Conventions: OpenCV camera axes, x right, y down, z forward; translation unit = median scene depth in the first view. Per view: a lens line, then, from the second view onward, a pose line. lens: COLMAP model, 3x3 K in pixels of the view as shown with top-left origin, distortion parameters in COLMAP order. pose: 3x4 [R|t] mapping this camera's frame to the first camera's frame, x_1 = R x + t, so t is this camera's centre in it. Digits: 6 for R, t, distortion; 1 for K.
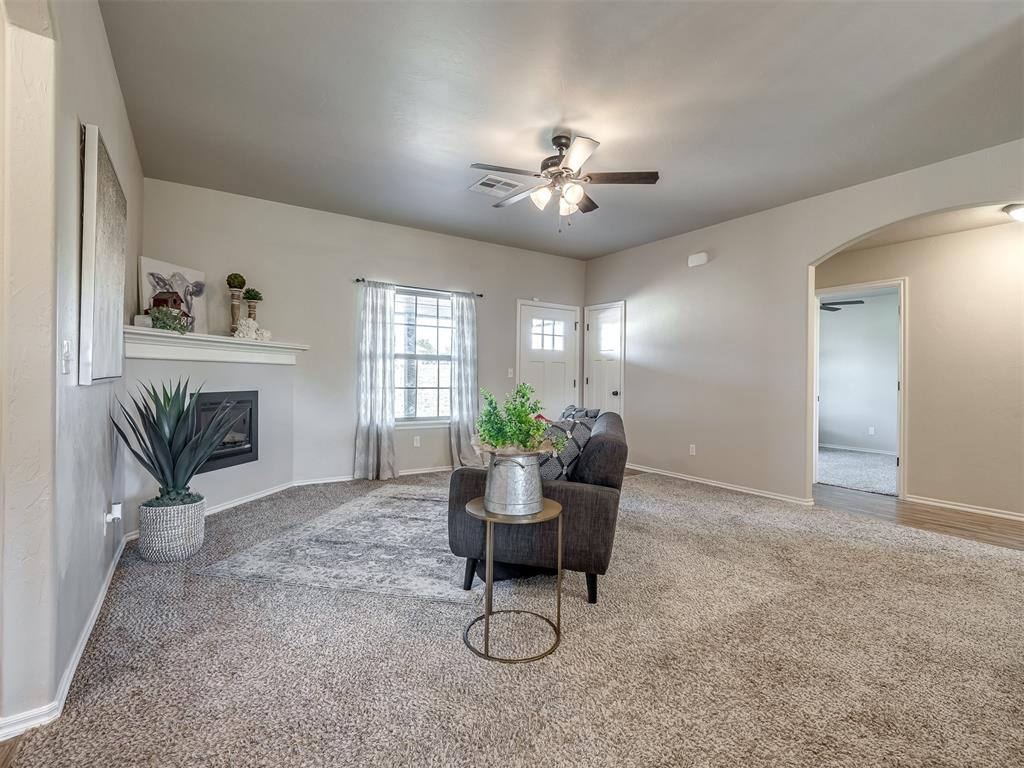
lens RADIAL K [[488.9, 0, 512.0], [0, 488.9, 384.0], [0, 0, 1]] dist [-0.000400, 0.000378]
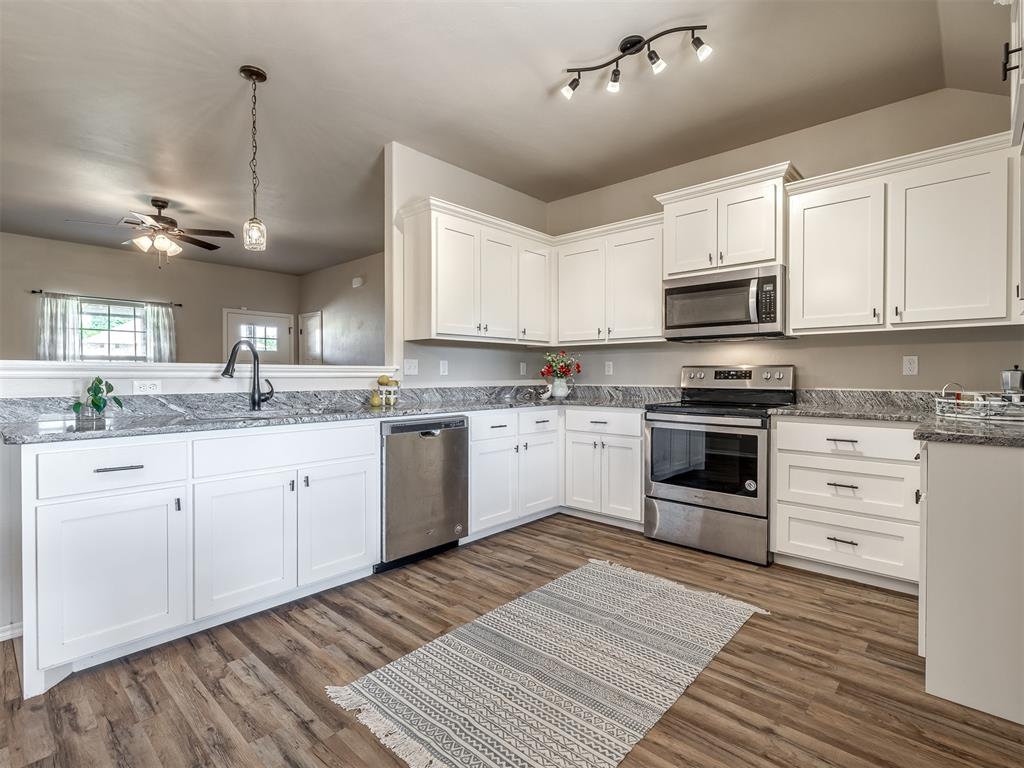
lens RADIAL K [[479.9, 0, 510.5], [0, 479.9, 377.4], [0, 0, 1]] dist [-0.002654, 0.000116]
pose [[0.962905, -0.017753, 0.269257, 0.442597], [0.018350, 0.999832, 0.000299, 0.007454], [-0.269217, 0.004653, 0.963068, -0.366162]]
